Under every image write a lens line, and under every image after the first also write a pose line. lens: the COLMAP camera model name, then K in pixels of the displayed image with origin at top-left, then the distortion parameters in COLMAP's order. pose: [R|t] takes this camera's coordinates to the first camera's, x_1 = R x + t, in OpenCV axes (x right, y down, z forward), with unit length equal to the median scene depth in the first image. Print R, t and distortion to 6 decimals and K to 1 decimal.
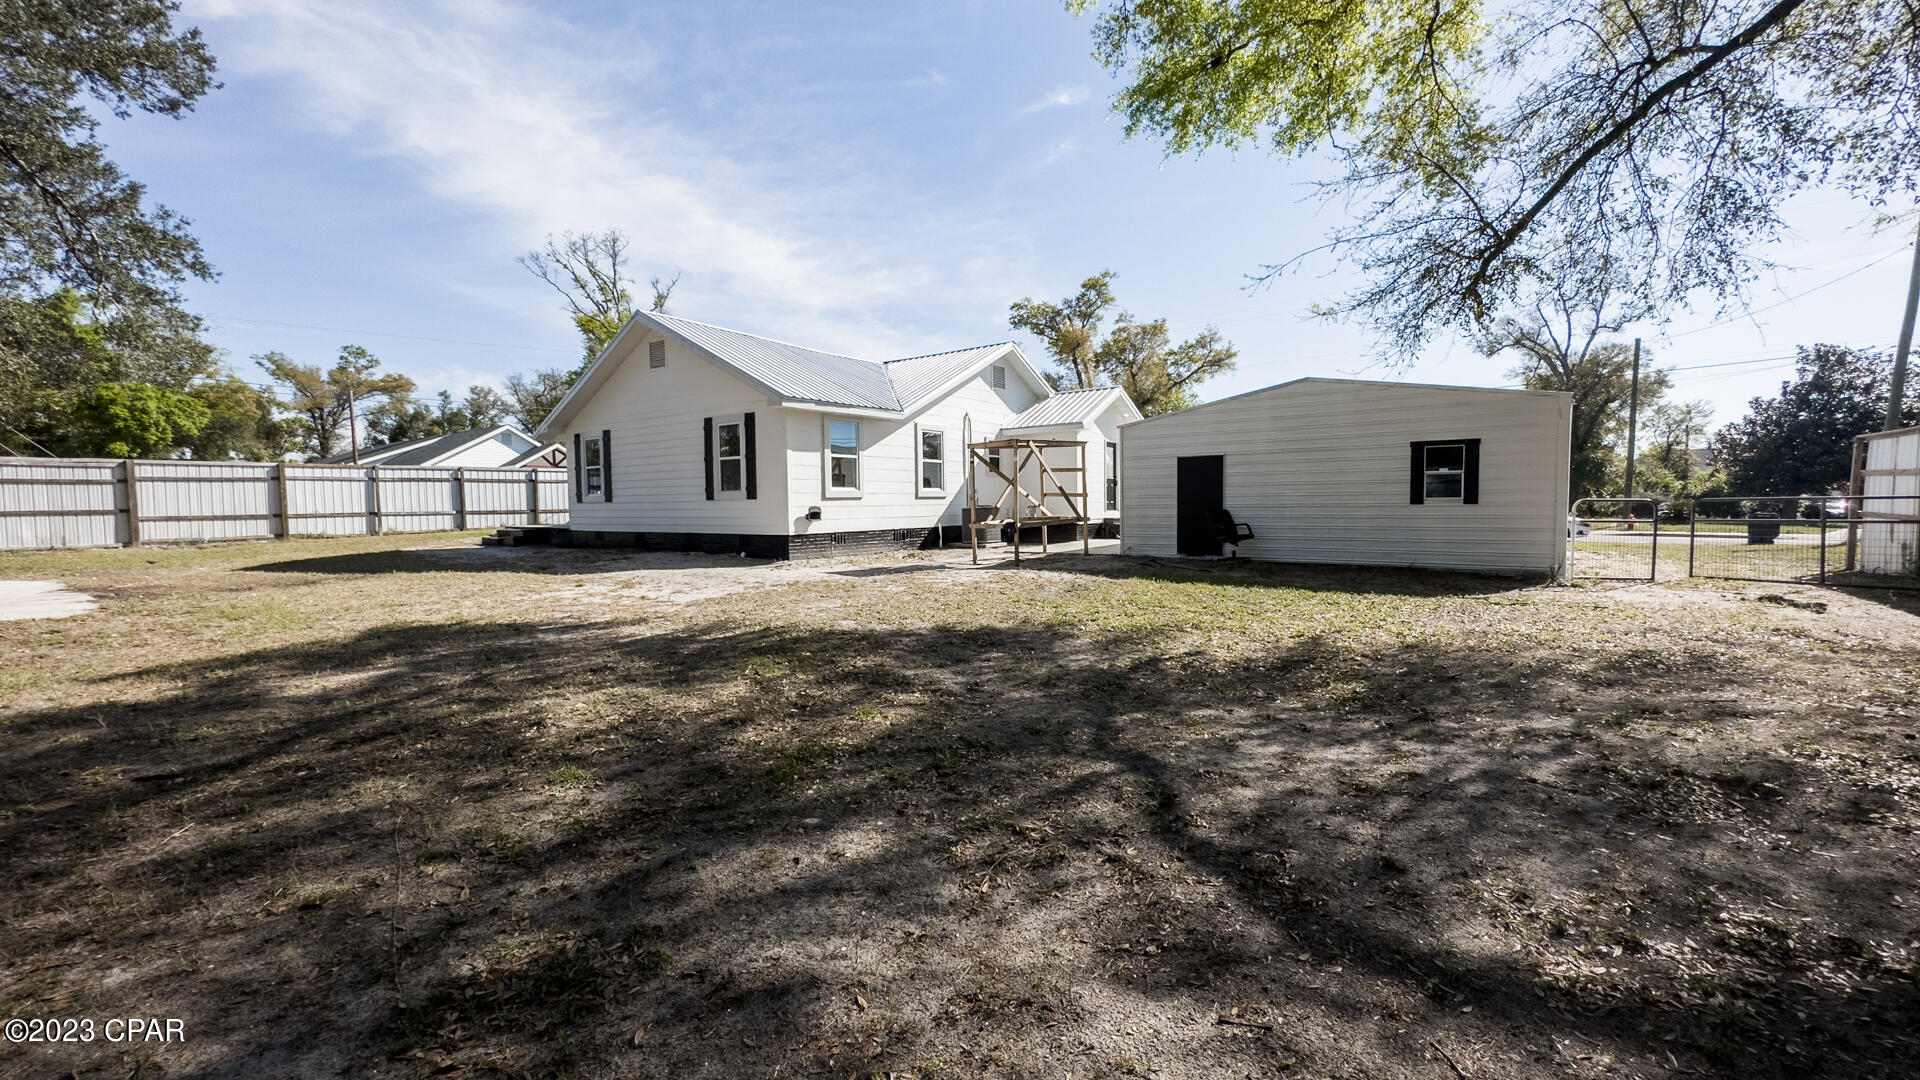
lens RADIAL K [[759.3, 0, 938.2], [0, 759.3, 551.5], [0, 0, 1]] dist [0.000853, 0.001149]
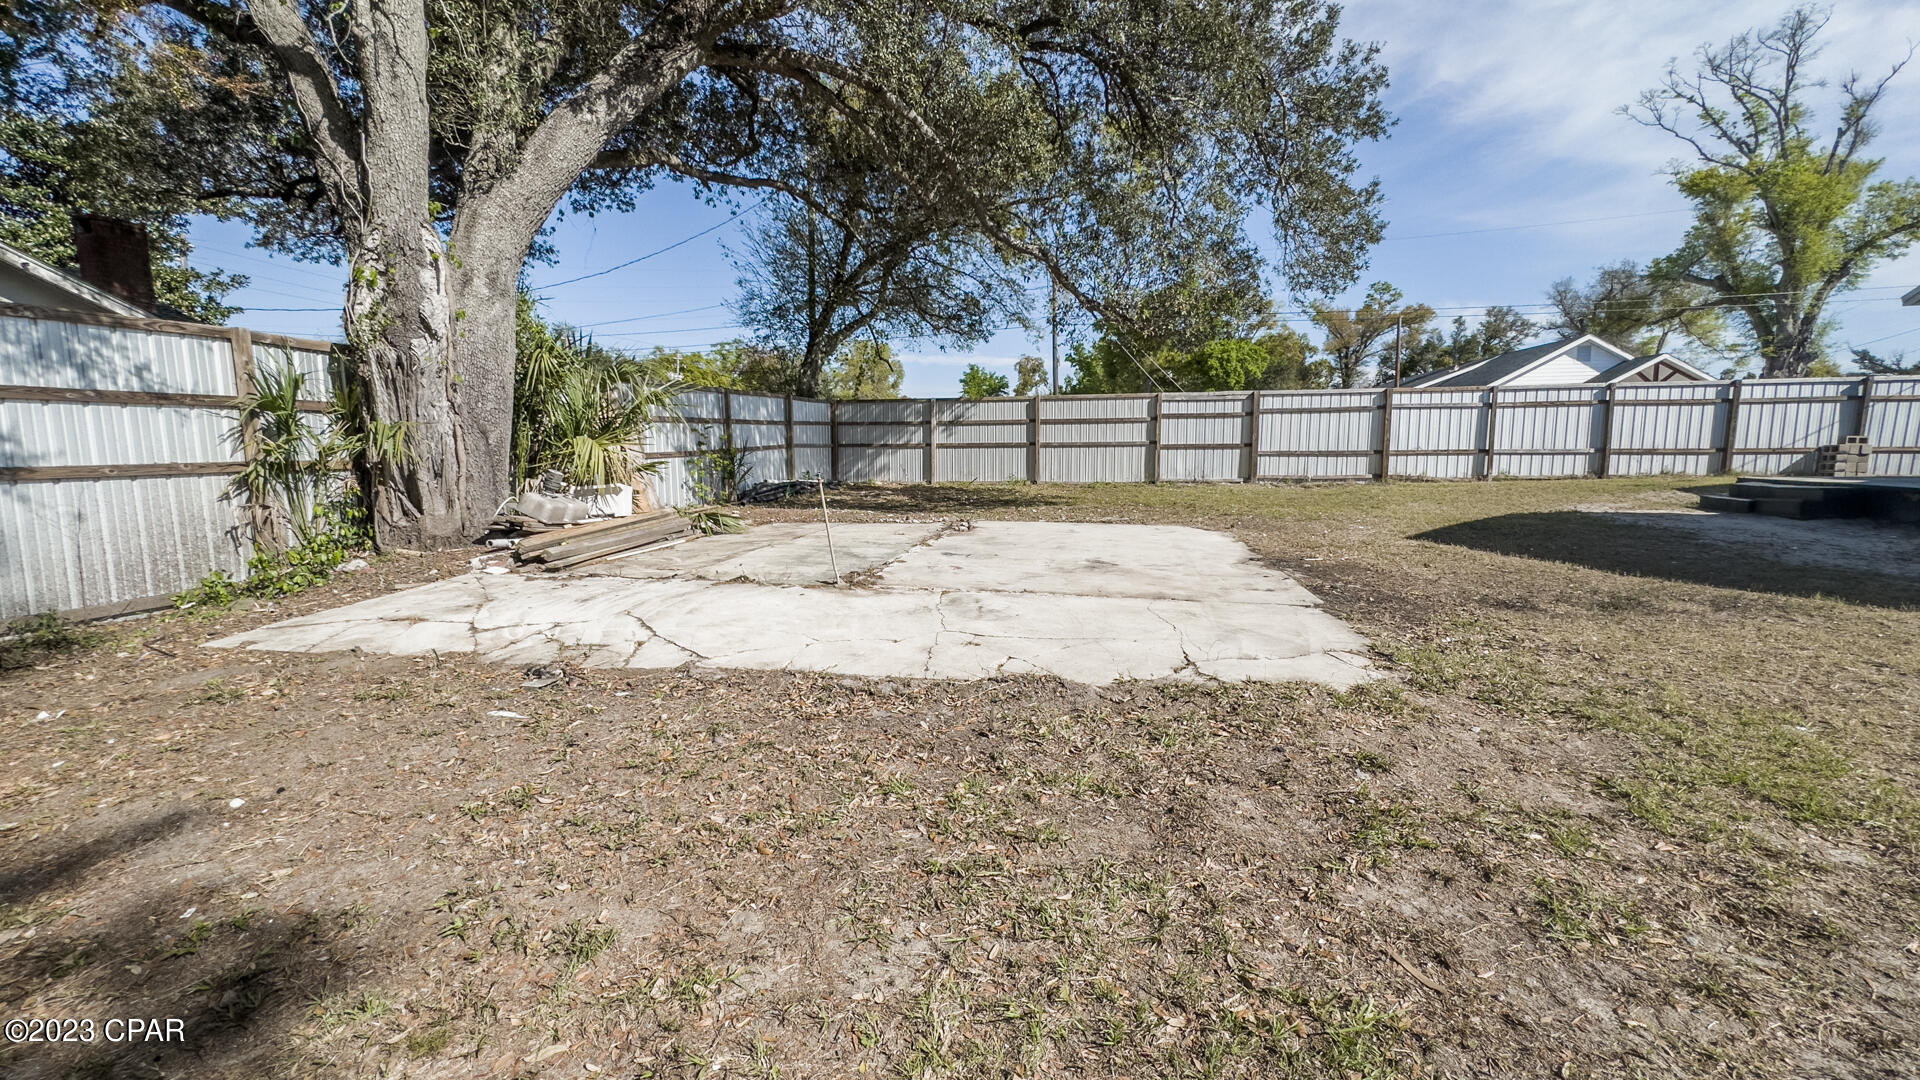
lens RADIAL K [[759.3, 0, 950.7], [0, 759.3, 544.6], [0, 0, 1]] dist [0.000853, 0.001149]
pose [[0.428658, 0.127759, -0.894388, -0.226609], [-0.060076, 0.991791, 0.112880, -0.009054], [0.901467, 0.005344, 0.432814, 0.160063]]
